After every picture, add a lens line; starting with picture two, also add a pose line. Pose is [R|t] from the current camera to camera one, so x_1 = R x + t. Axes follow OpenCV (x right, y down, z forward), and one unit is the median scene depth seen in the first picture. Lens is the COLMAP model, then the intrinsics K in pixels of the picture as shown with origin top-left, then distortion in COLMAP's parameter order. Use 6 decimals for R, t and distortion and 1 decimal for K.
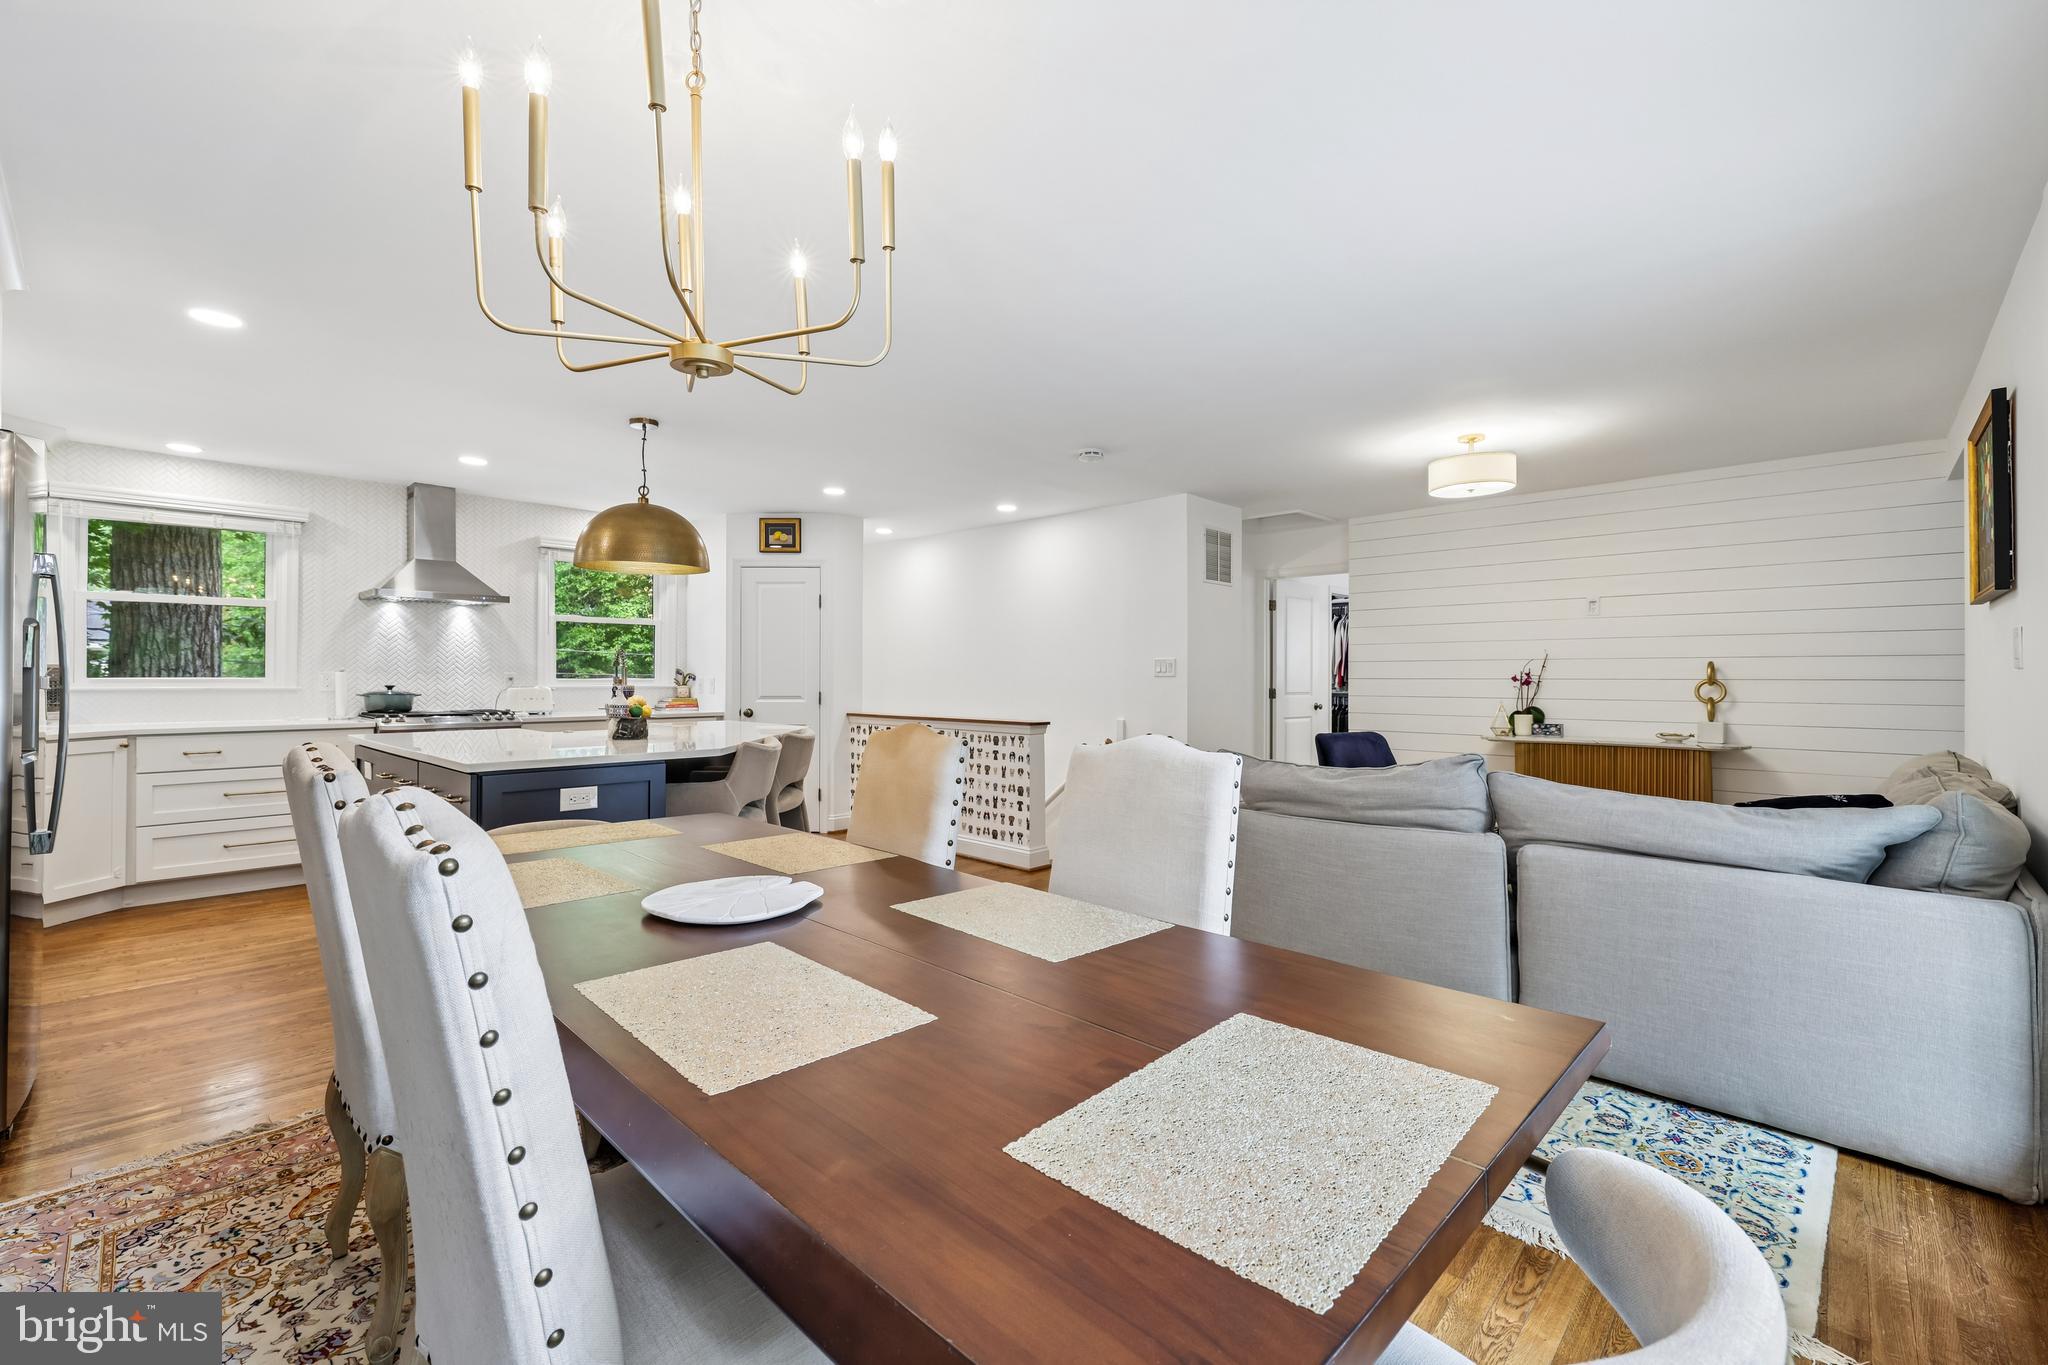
lens RADIAL K [[865.1, 0, 1018.0], [0, 865.1, 669.2], [0, 0, 1]] dist [-0.002279, 0.001054]
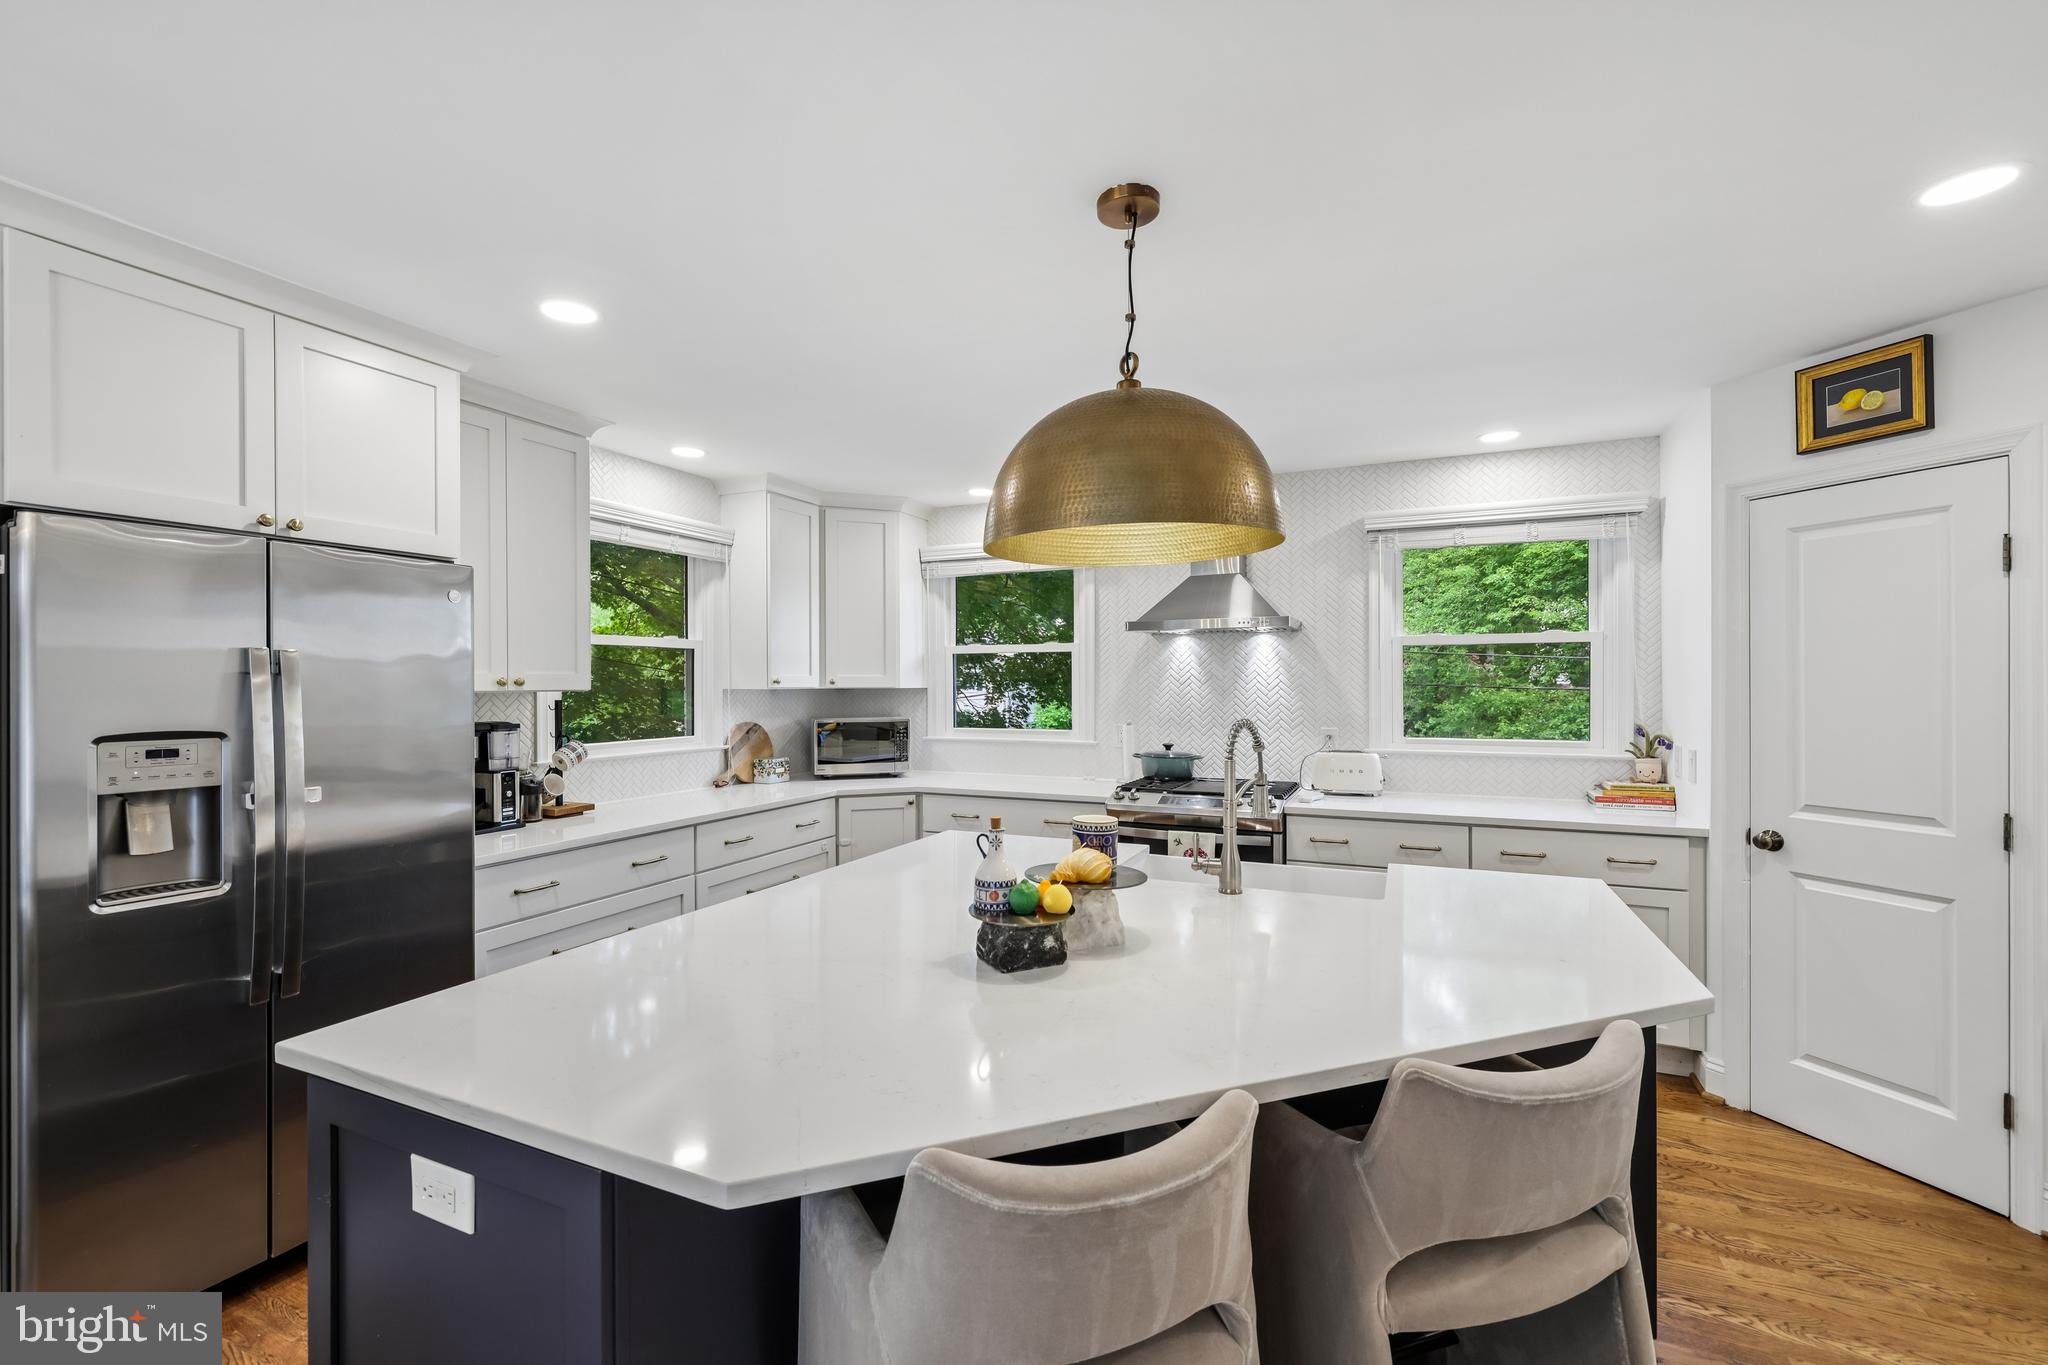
lens RADIAL K [[865.1, 0, 1019.4], [0, 865.1, 688.2], [0, 0, 1]] dist [-0.002279, 0.001054]
pose [[0.332618, 0.002935, -0.943057, -0.039637], [0.012623, 0.999892, 0.007564, -0.037786], [0.942977, -0.014420, 0.332545, 0.600360]]
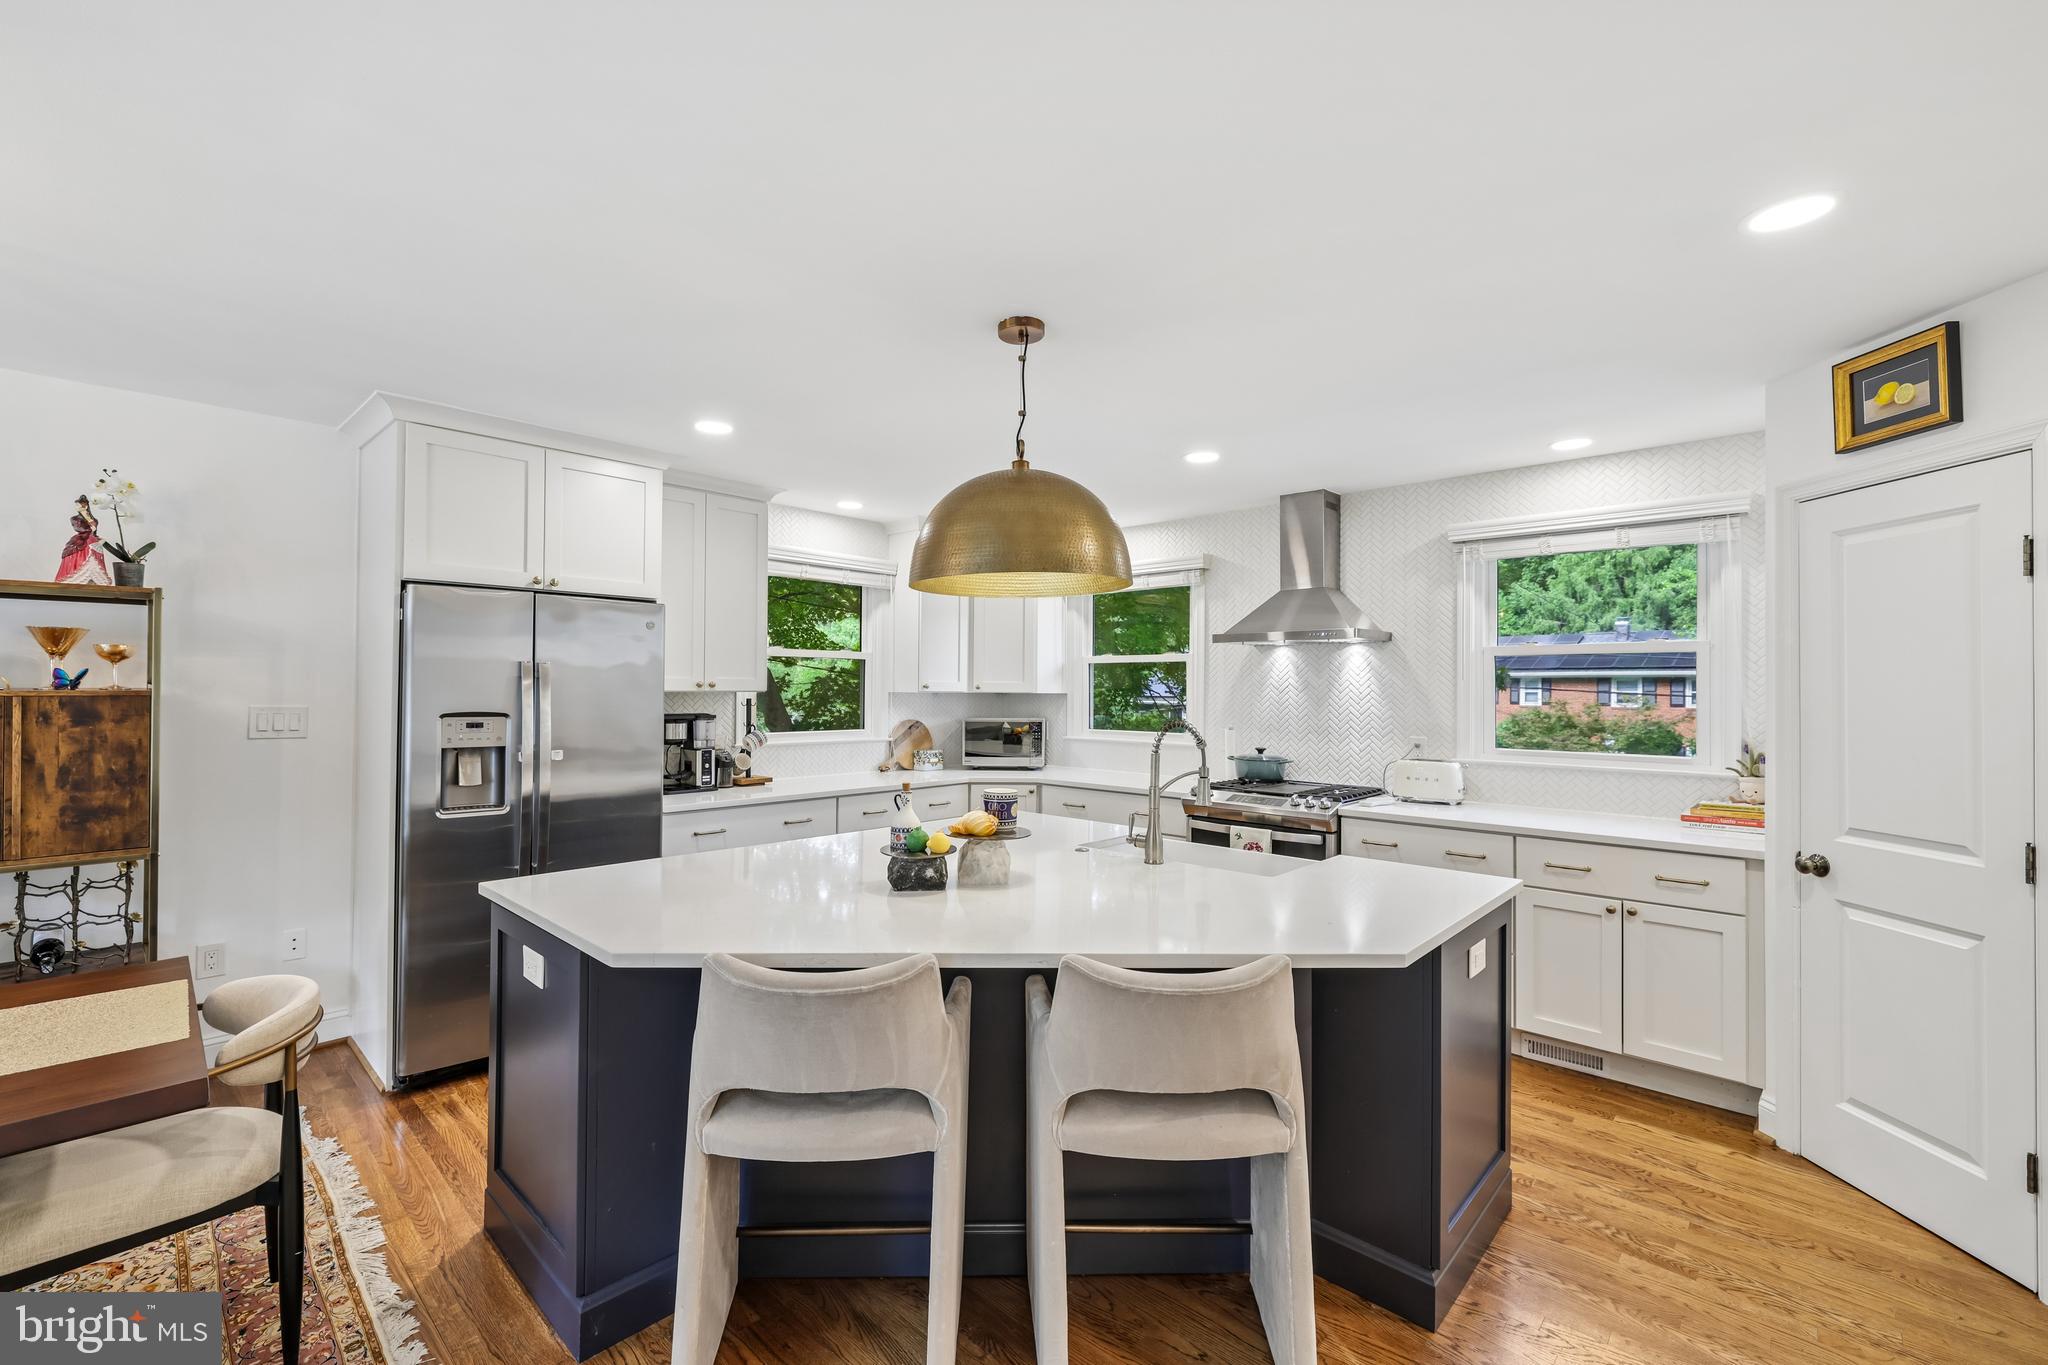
lens RADIAL K [[865.1, 0, 1024.0], [0, 865.1, 683.6], [0, 0, 1]] dist [-0.002279, 0.001054]
pose [[0.018624, -0.008113, -0.999794, 0.093477], [0.002061, 0.999965, -0.008076, -0.035751], [0.999824, -0.001910, 0.018641, 0.737549]]
